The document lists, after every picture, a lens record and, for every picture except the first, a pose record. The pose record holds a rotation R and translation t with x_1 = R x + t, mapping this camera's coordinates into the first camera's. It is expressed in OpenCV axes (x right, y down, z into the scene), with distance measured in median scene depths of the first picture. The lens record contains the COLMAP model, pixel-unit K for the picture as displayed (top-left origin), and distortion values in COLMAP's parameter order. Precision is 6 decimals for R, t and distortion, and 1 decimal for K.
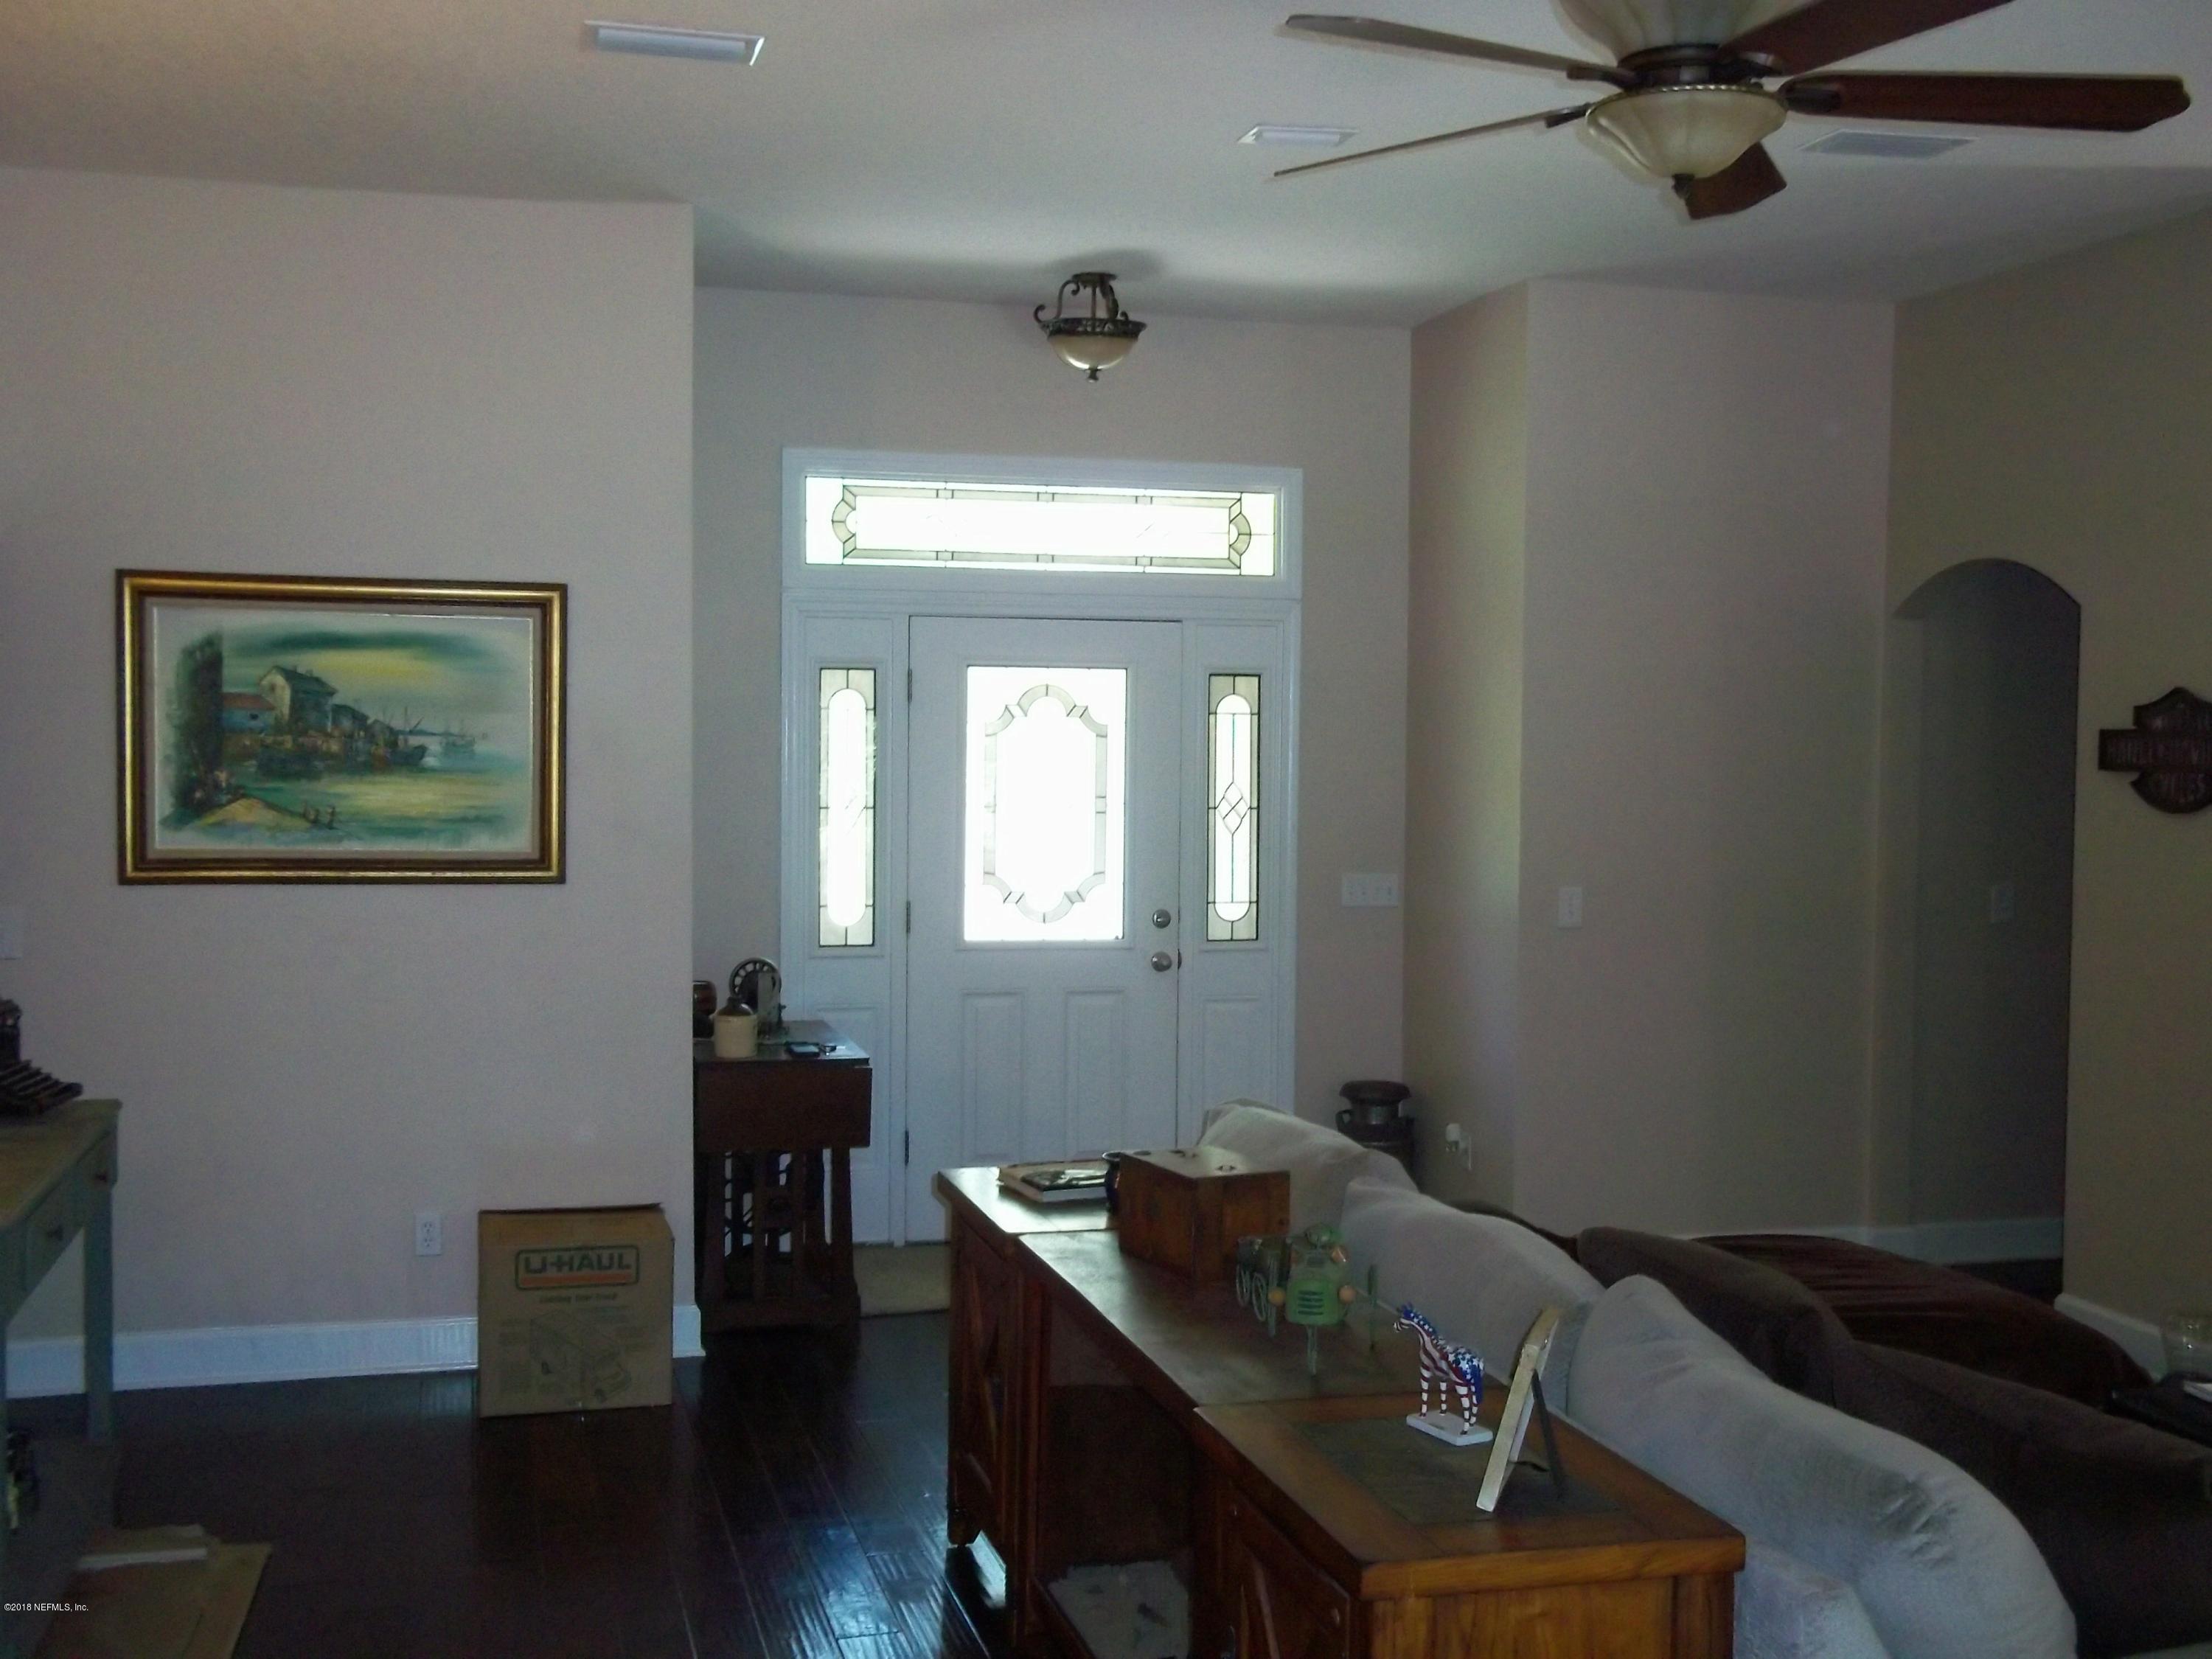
lens RADIAL K [[2399.7, 0, 1107.8], [0, 2399.7, 836.1], [0, 0, 1]] dist [0.009202, 0.031558]
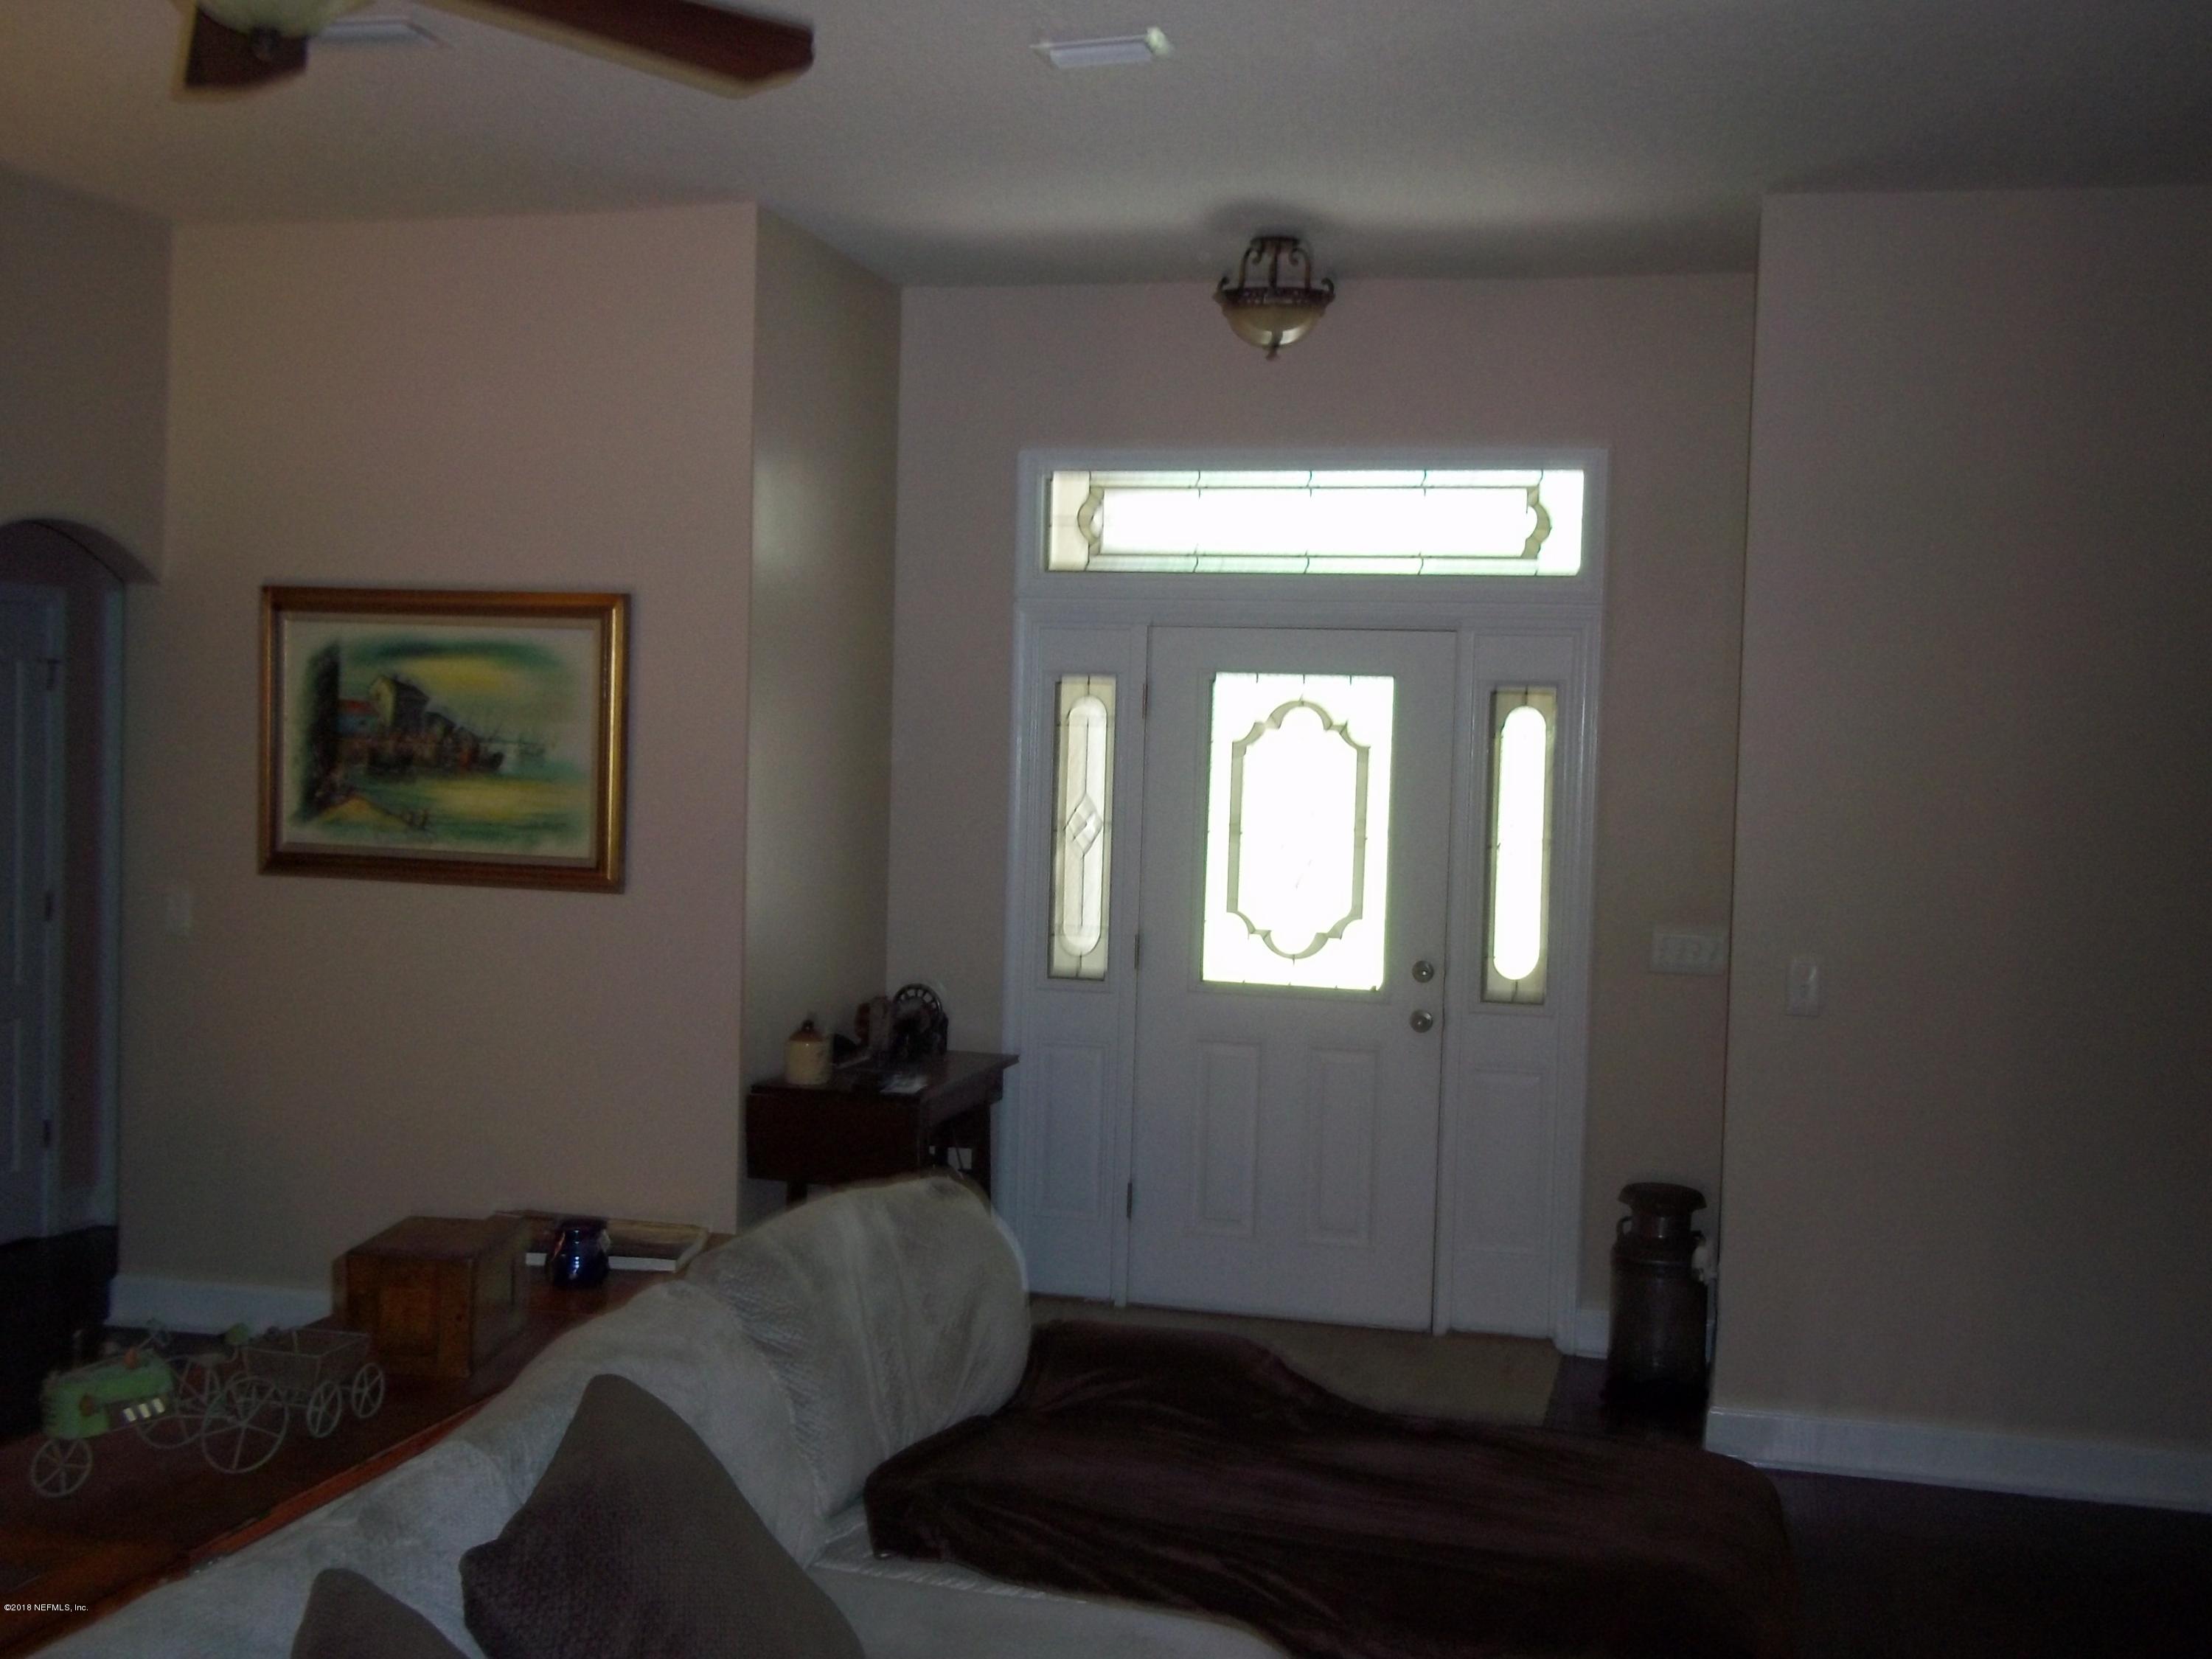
lens RADIAL K [[2399.7, 0, 1107.8], [0, 2399.7, 836.1], [0, 0, 1]] dist [0.009202, 0.031558]
pose [[0.854530, 0.043034, -0.517617, 0.468061], [-0.041763, 0.999028, 0.014112, -0.026909], [0.517721, 0.009558, 0.855496, 0.251155]]
